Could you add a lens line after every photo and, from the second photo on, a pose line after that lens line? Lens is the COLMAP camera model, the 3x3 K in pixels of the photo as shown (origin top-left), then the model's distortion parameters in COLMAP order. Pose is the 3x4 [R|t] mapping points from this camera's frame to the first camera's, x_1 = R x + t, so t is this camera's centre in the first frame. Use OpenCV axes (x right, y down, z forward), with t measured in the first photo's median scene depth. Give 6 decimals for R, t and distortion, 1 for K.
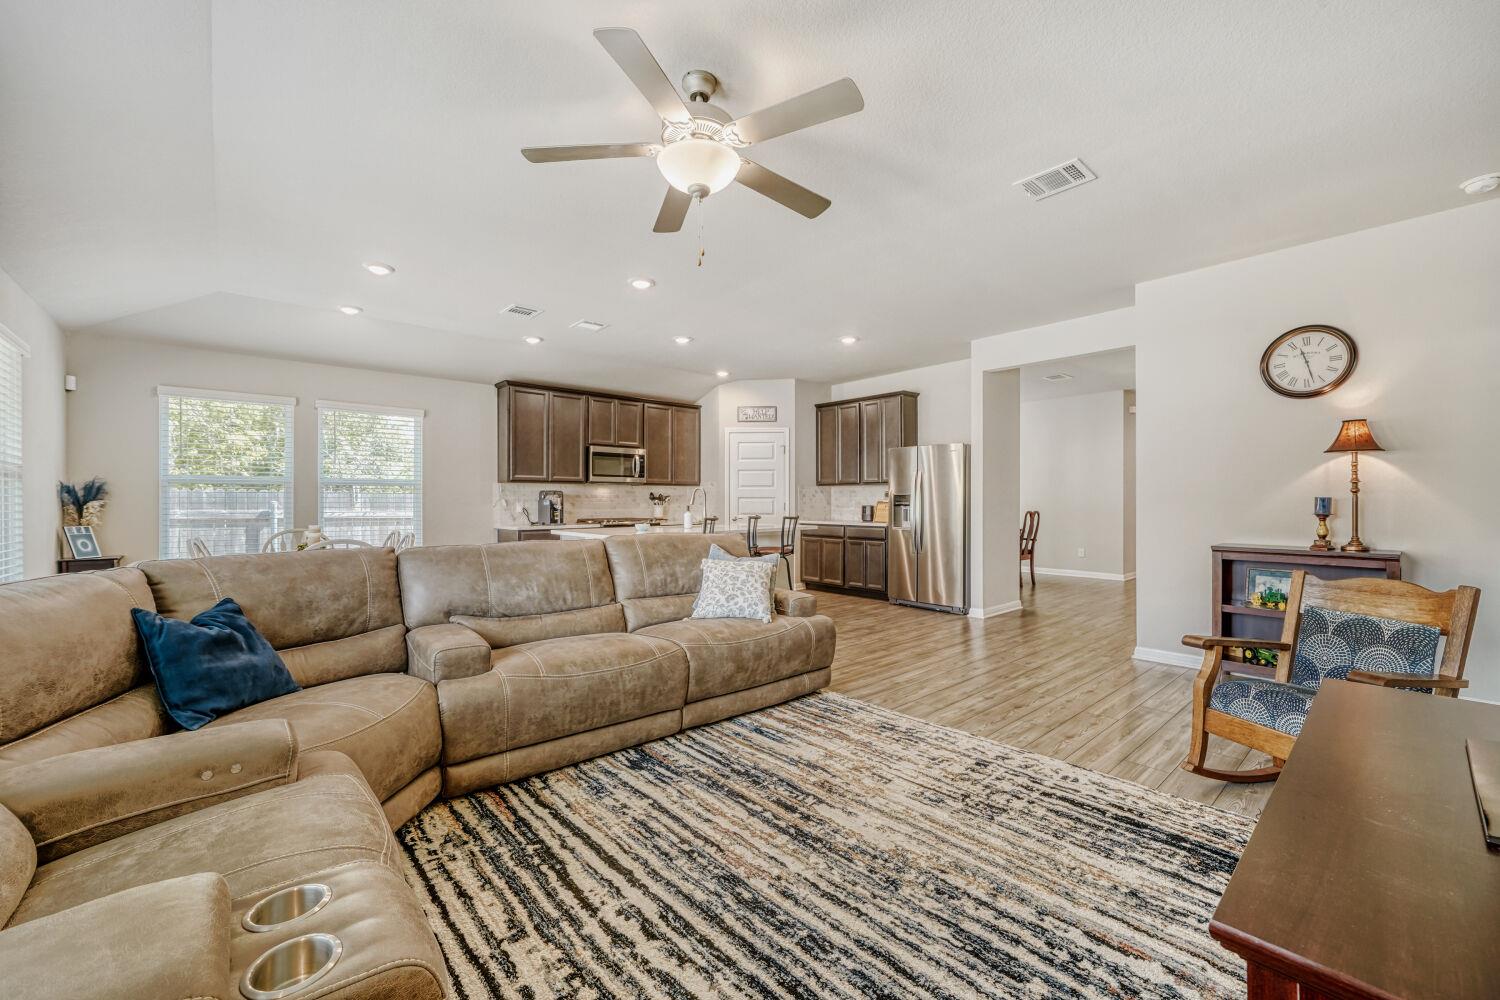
lens RADIAL K [[591.8, 0, 750.9], [0, 591.8, 496.6], [0, 0, 1]] dist [-0.011038, 0.000002]
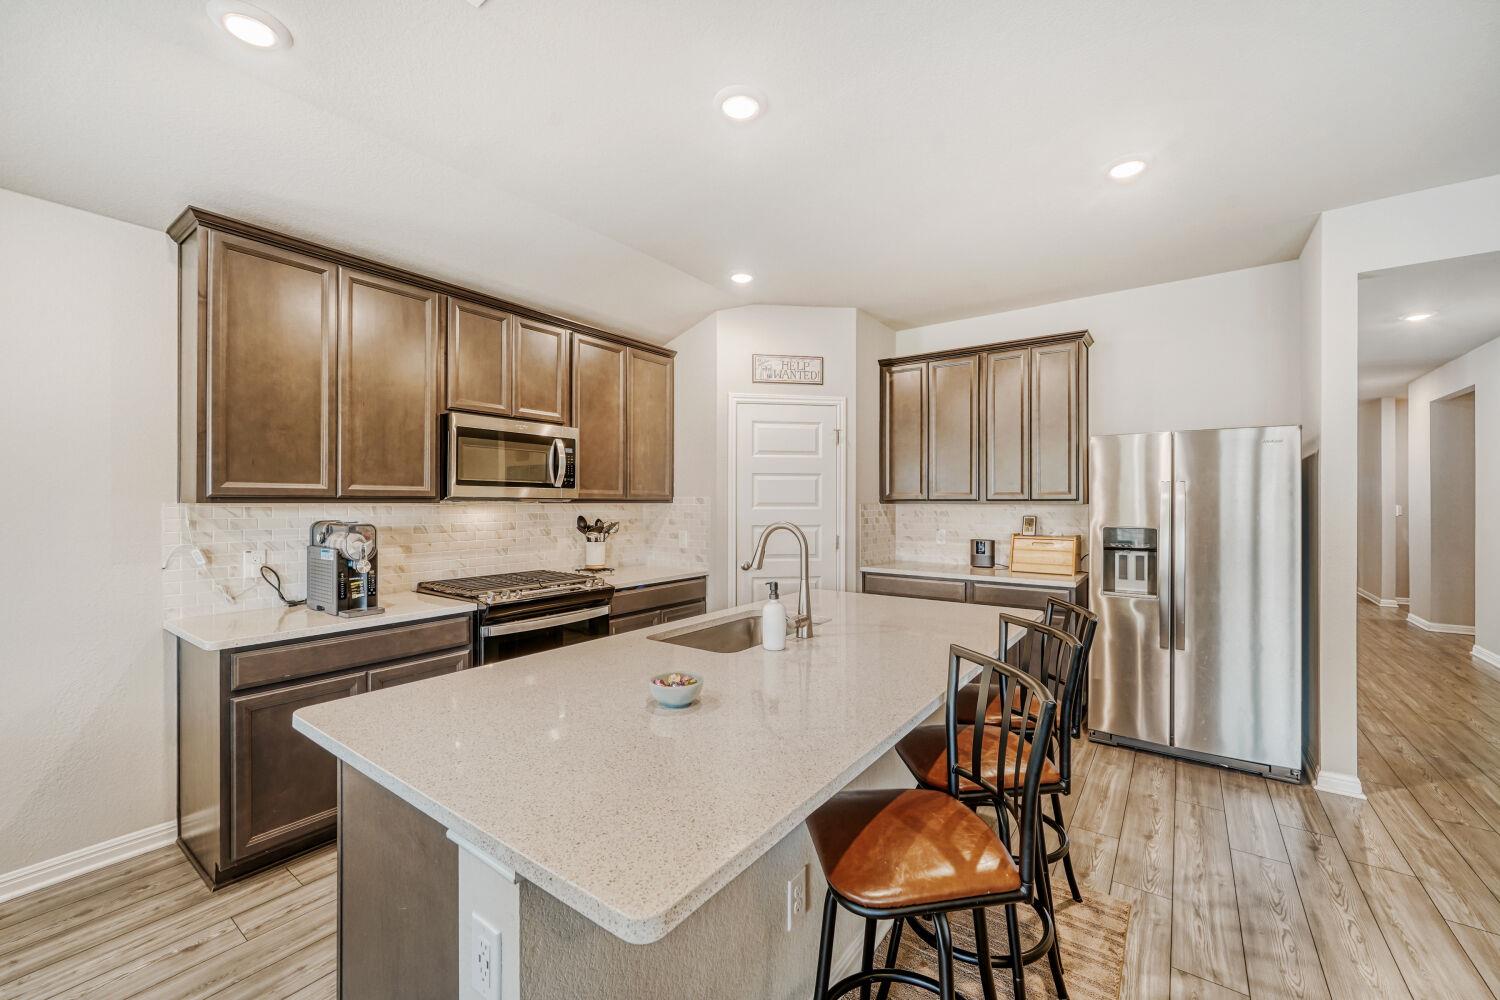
lens RADIAL K [[591.8, 0, 748.2], [0, 591.8, 498.8], [0, 0, 1]] dist [-0.011038, 0.000002]
pose [[0.976555, 0.003258, 0.215244, -0.146032], [-0.003473, 0.999994, 0.000618, -0.024226], [-0.215240, -0.001351, 0.976560, 0.511553]]
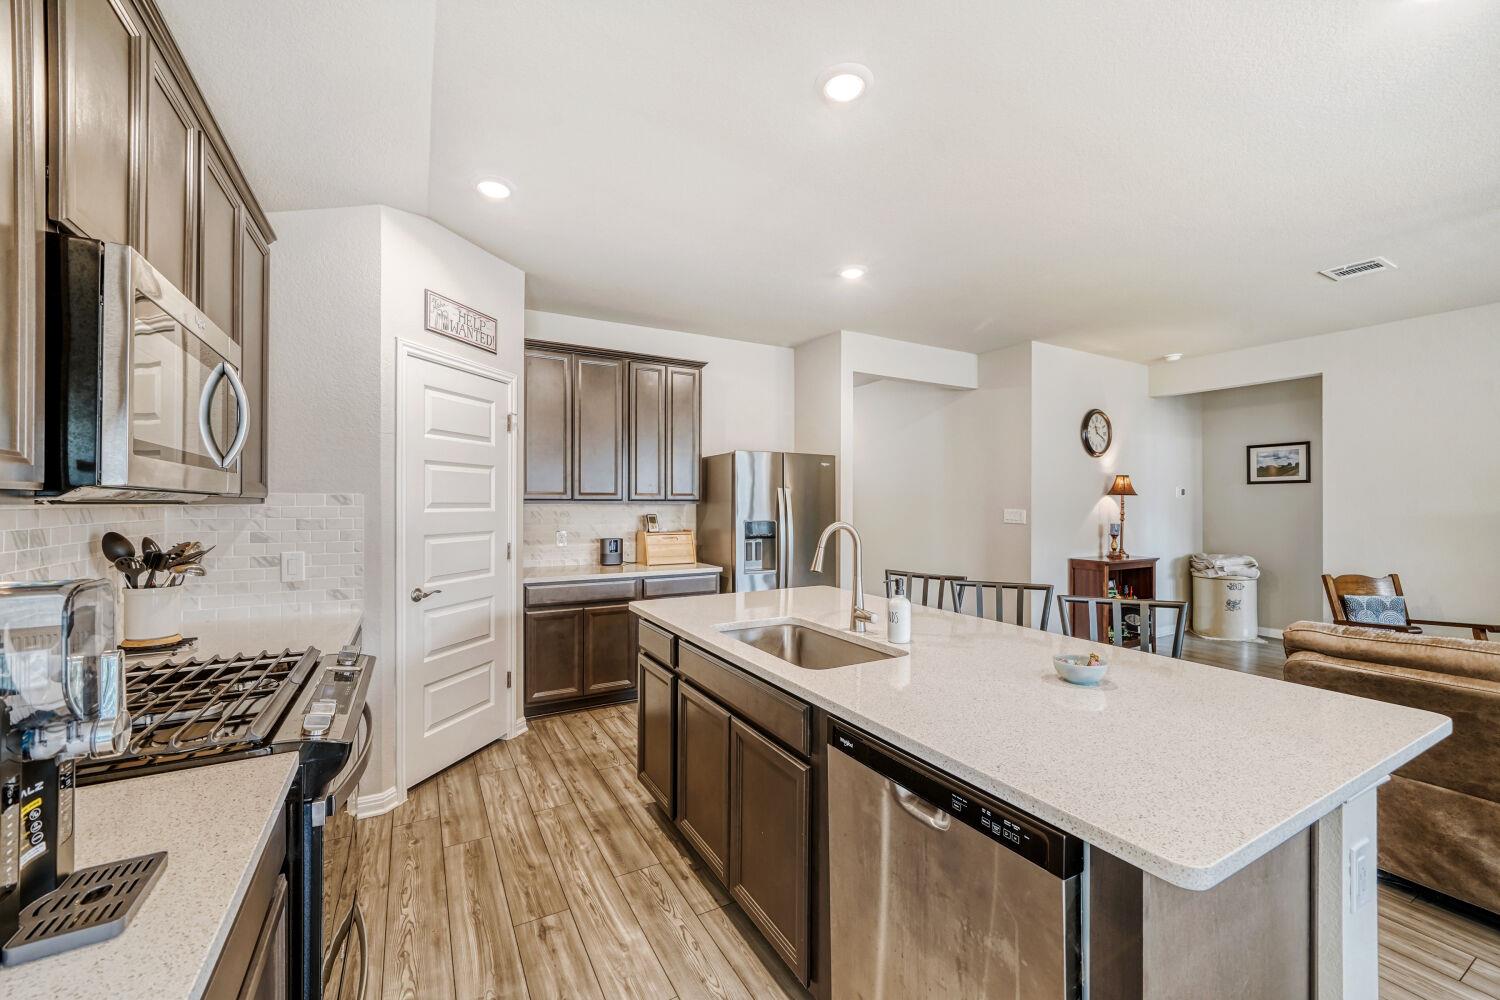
lens RADIAL K [[591.8, 0, 750.4], [0, 591.8, 510.8], [0, 0, 1]] dist [-0.011038, 0.000002]
pose [[0.212061, -0.012460, 0.977177, -0.352979], [-0.009168, 0.999849, 0.014739, -0.022733], [-0.977213, -0.012084, 0.211915, 0.762200]]
